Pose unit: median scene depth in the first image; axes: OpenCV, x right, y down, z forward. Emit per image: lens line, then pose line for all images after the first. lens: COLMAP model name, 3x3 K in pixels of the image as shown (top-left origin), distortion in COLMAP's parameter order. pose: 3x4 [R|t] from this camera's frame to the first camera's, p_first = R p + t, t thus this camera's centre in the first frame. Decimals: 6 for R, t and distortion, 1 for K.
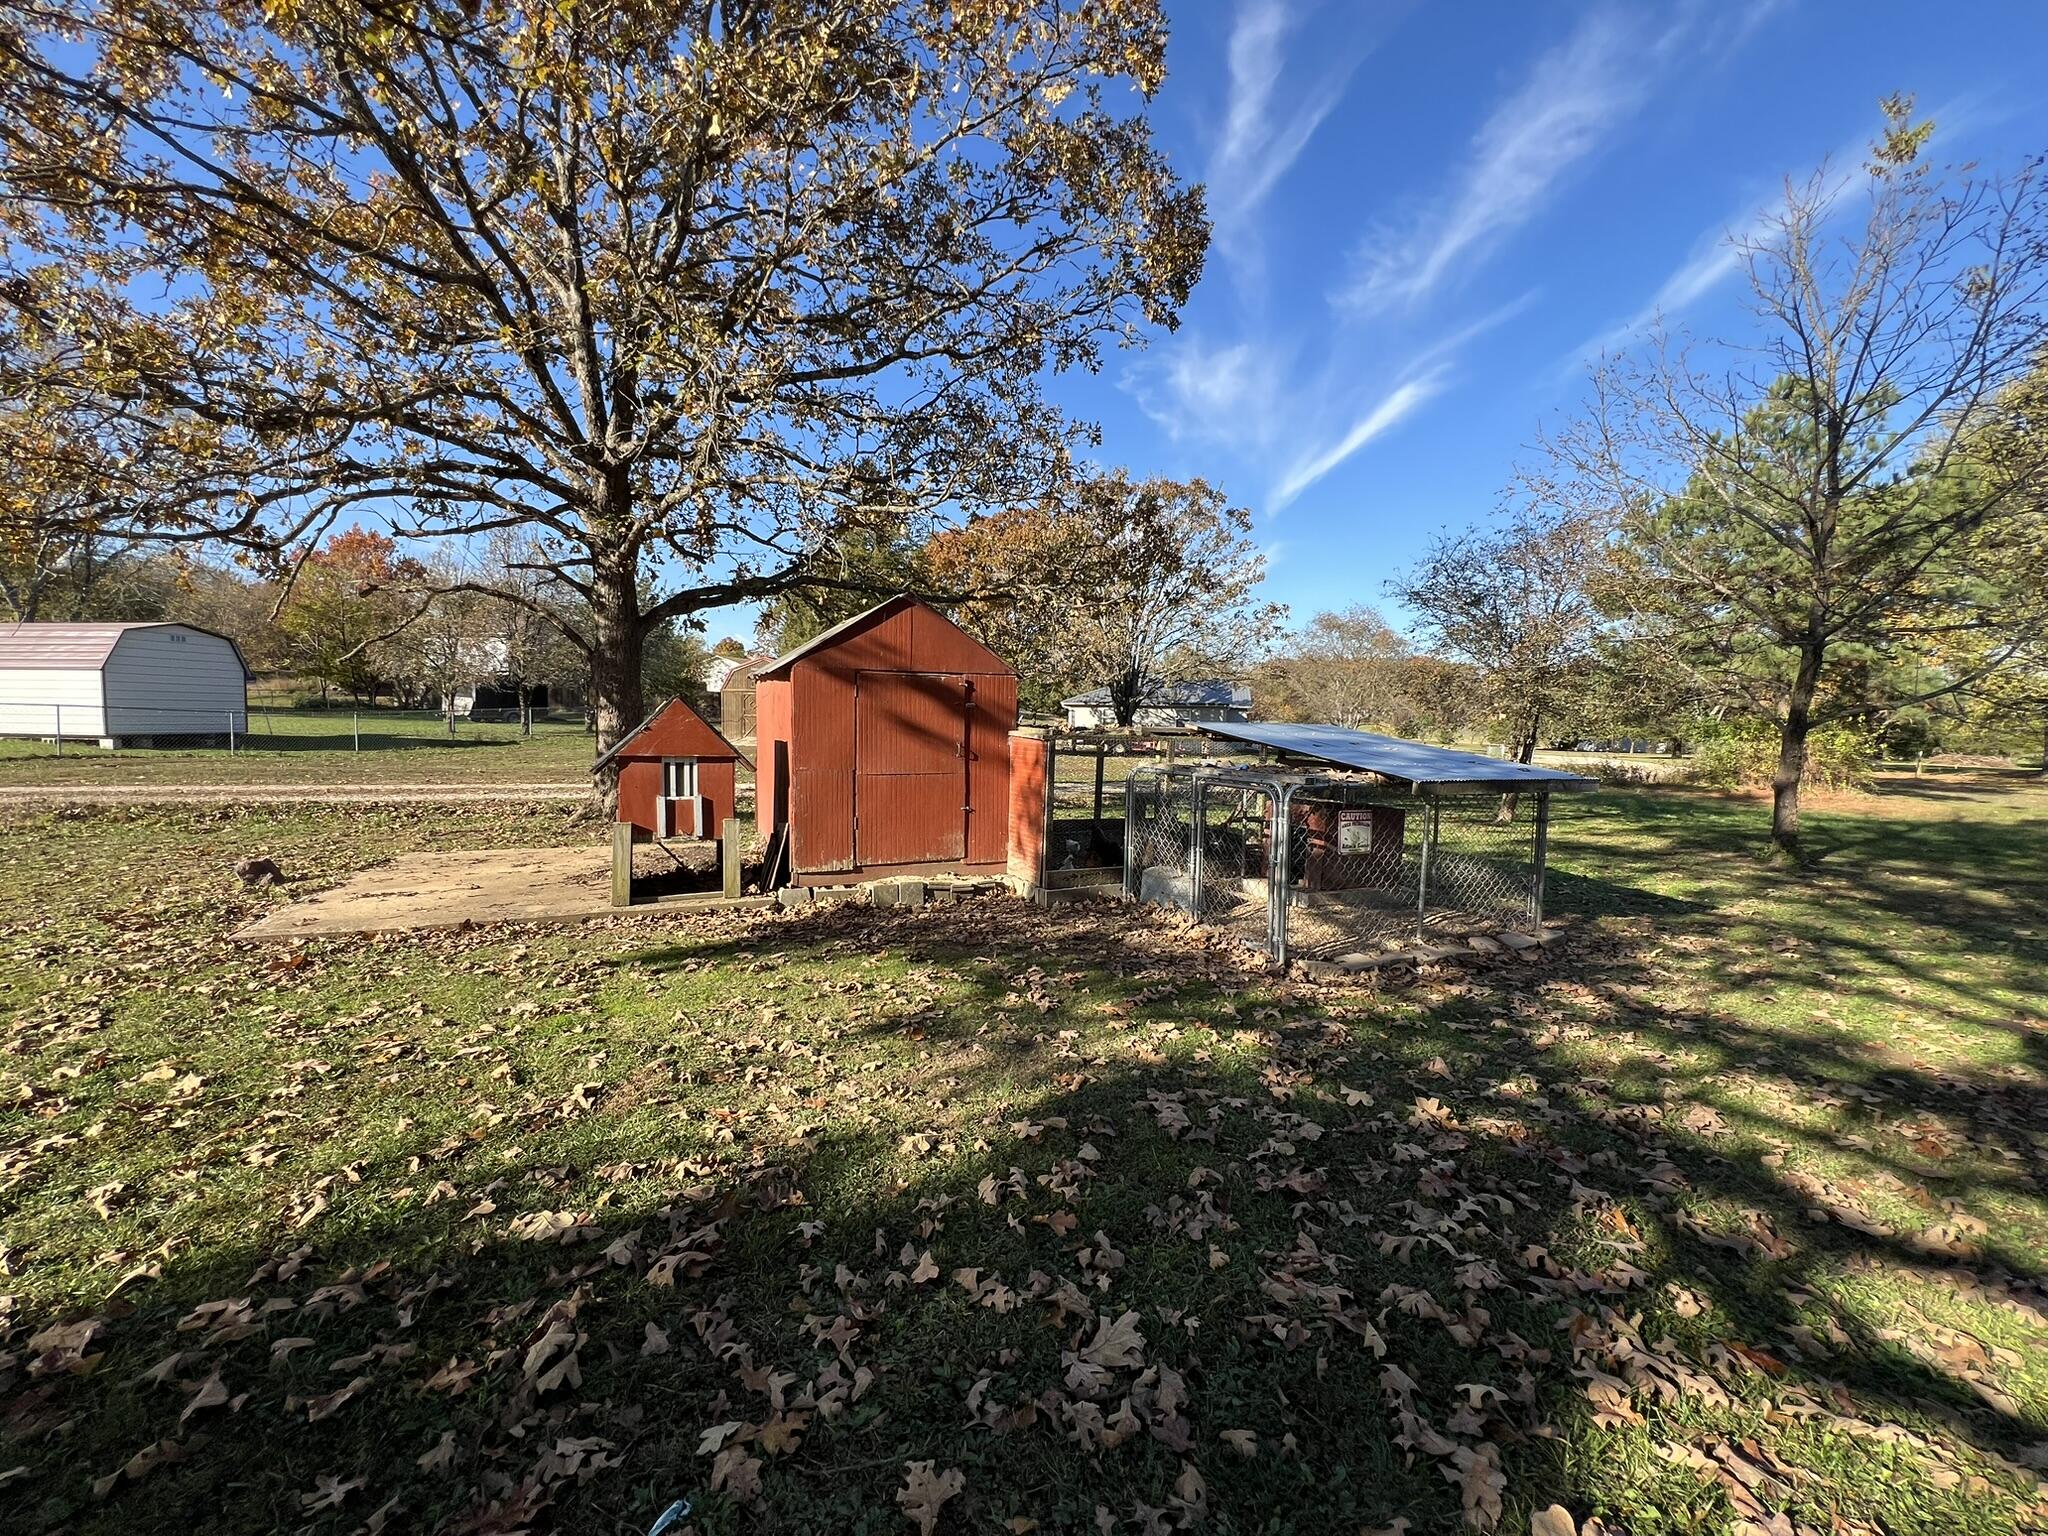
lens RADIAL K [[819.1, 0, 1020.0], [0, 819.1, 781.7], [0, 0, 1]] dist [0.001148, 0.000047]
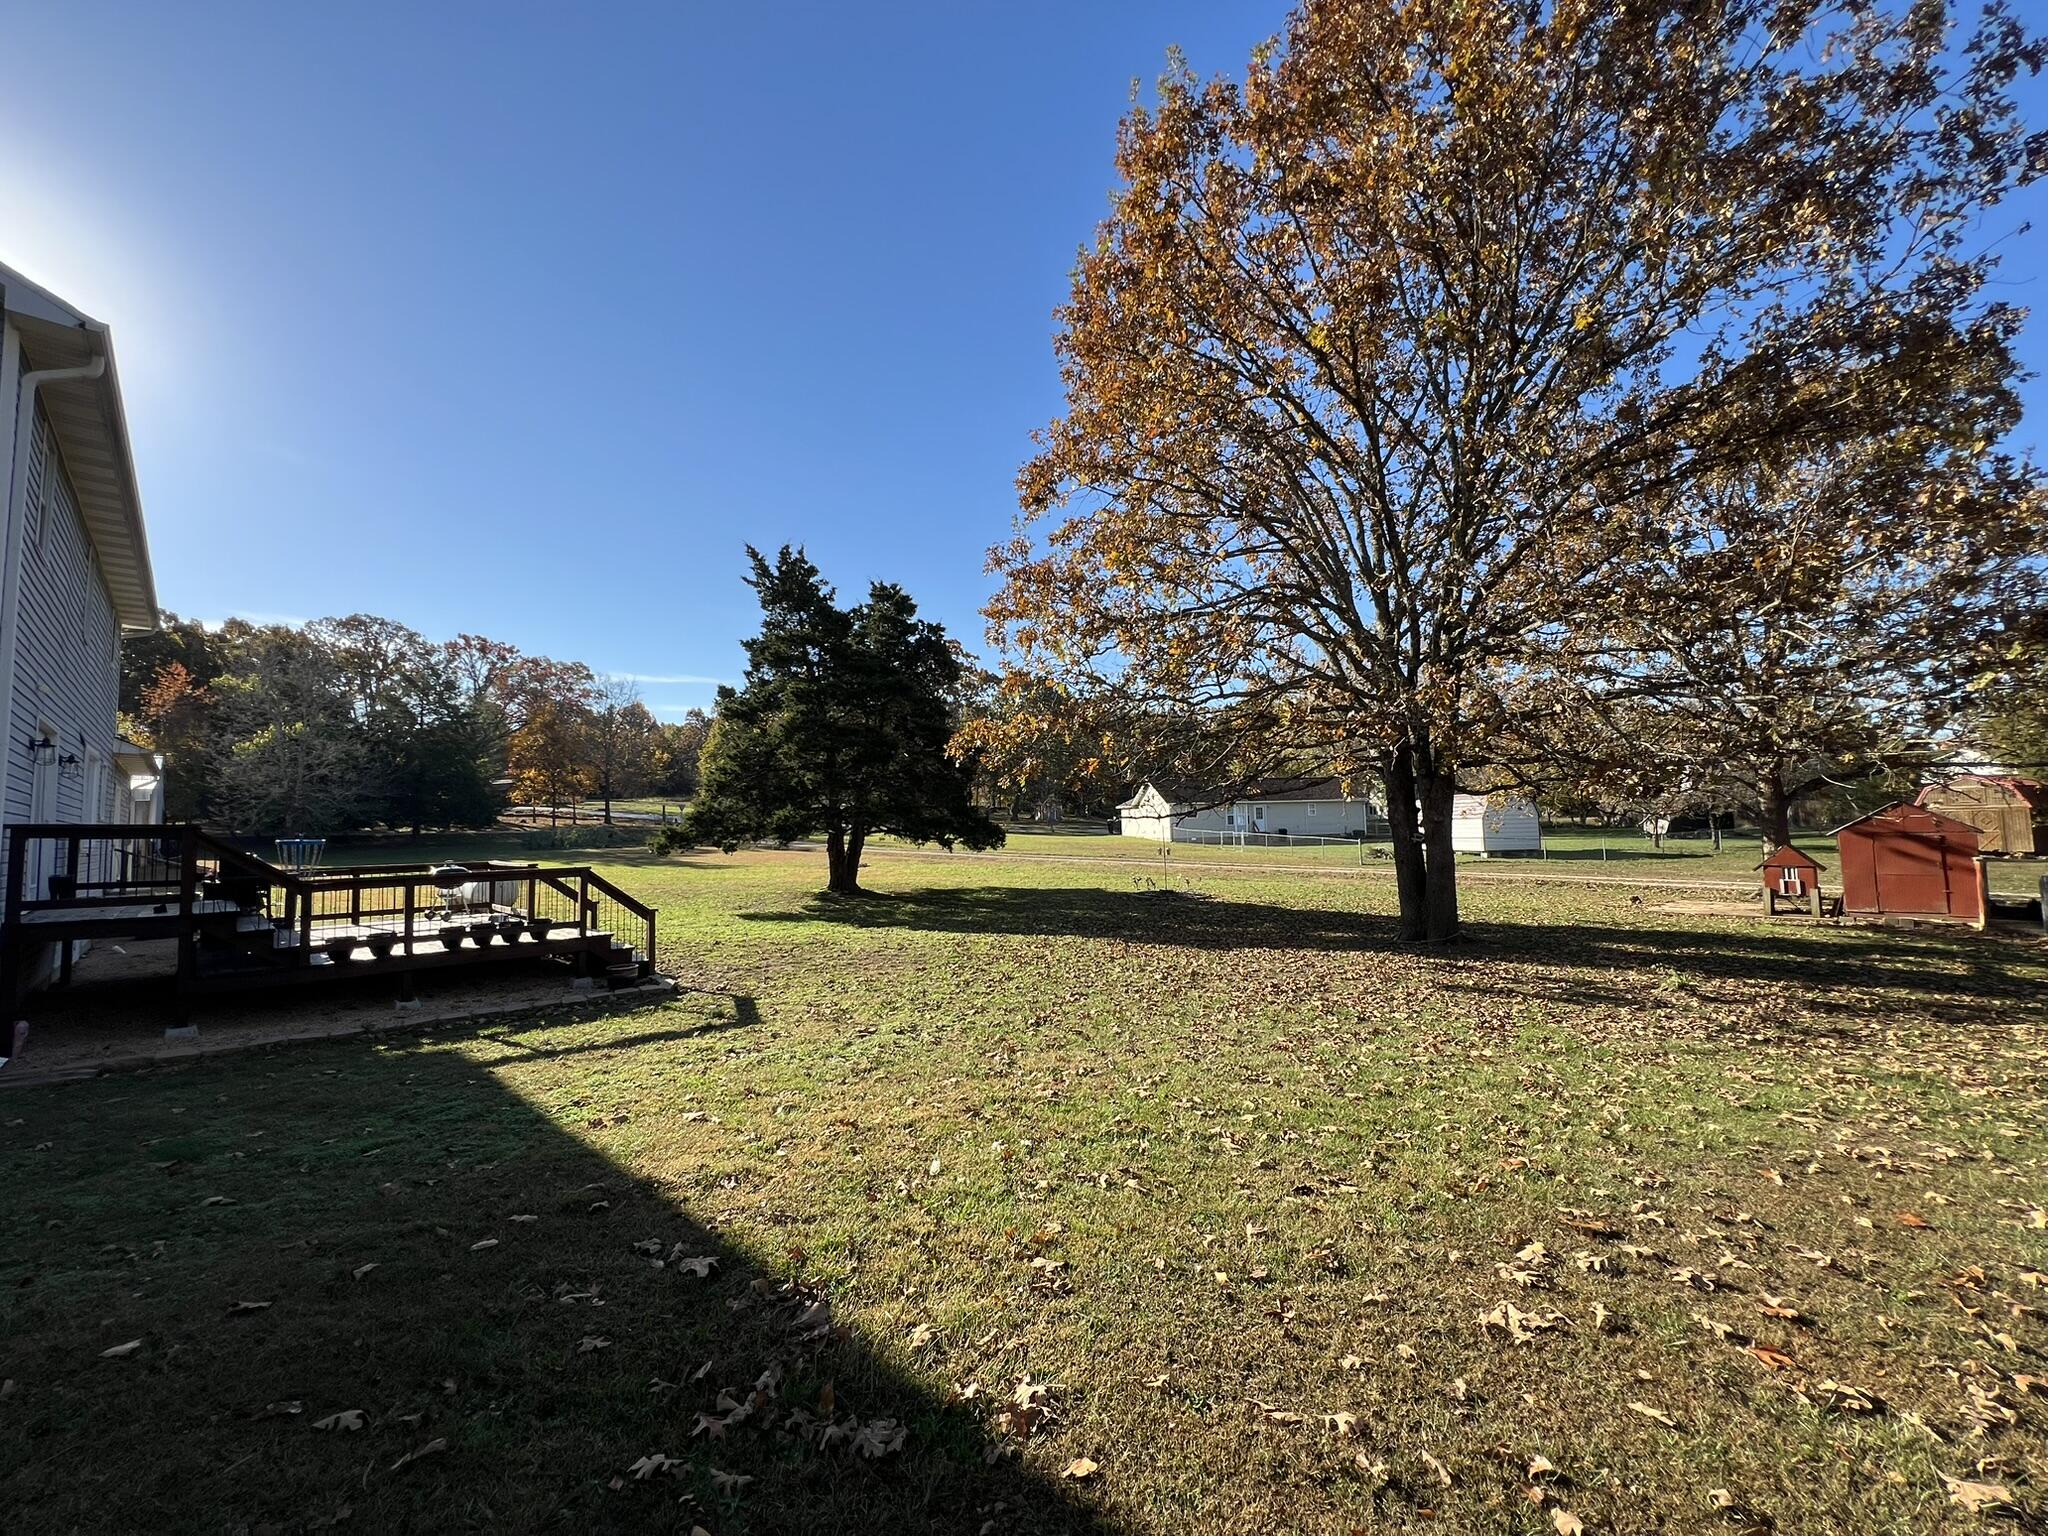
lens RADIAL K [[819.1, 0, 1022.1], [0, 819.1, 783.3], [0, 0, 1]] dist [0.001148, 0.000047]
pose [[0.326989, -0.075968, -0.941970, 0.430022], [-0.047646, 0.994171, -0.096717, 0.026935], [0.943826, 0.076507, 0.321464, -0.741493]]
